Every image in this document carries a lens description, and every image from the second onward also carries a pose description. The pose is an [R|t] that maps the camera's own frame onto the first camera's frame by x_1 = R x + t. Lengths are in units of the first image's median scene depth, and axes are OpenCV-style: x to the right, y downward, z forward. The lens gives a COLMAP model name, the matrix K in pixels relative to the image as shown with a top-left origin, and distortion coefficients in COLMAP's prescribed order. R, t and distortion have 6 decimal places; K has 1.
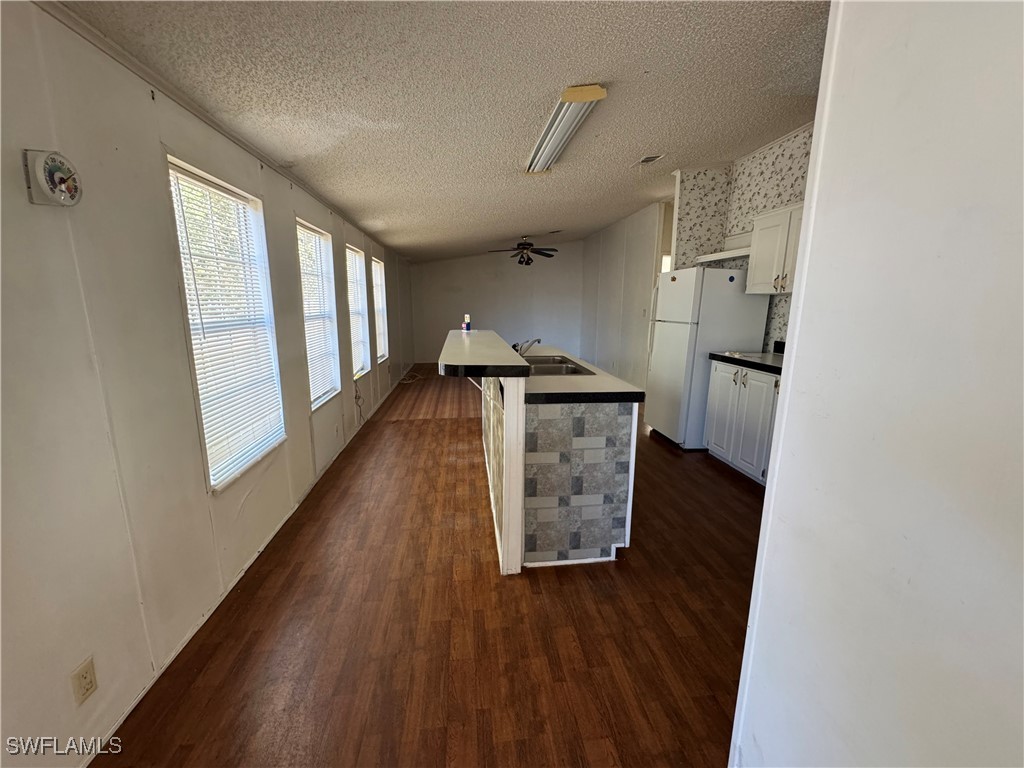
lens RADIAL K [[408.3, 0, 513.2], [0, 408.3, 386.2], [0, 0, 1]] dist [-0.005099, 0.000671]
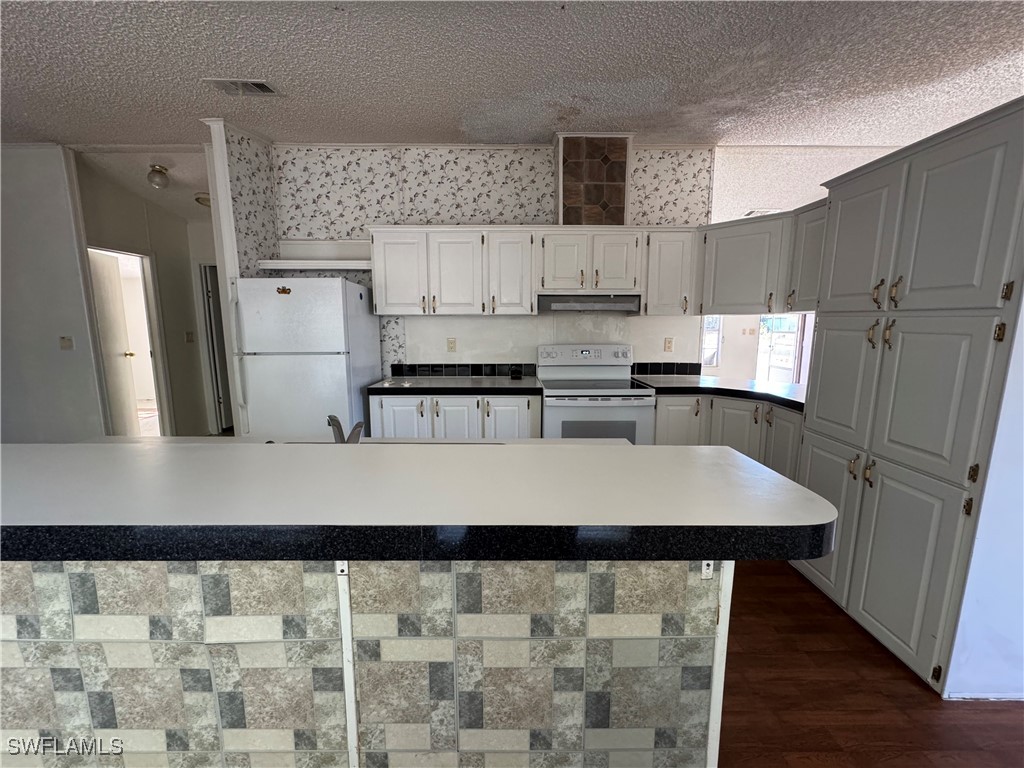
lens RADIAL K [[408.3, 0, 511.3], [0, 408.3, 382.6], [0, 0, 1]] dist [-0.005099, 0.000671]
pose [[0.109598, -0.149101, 0.982730, -0.236123], [0.200162, 0.971742, 0.125111, -0.120050], [-0.973614, 0.182993, 0.136345, 0.550640]]
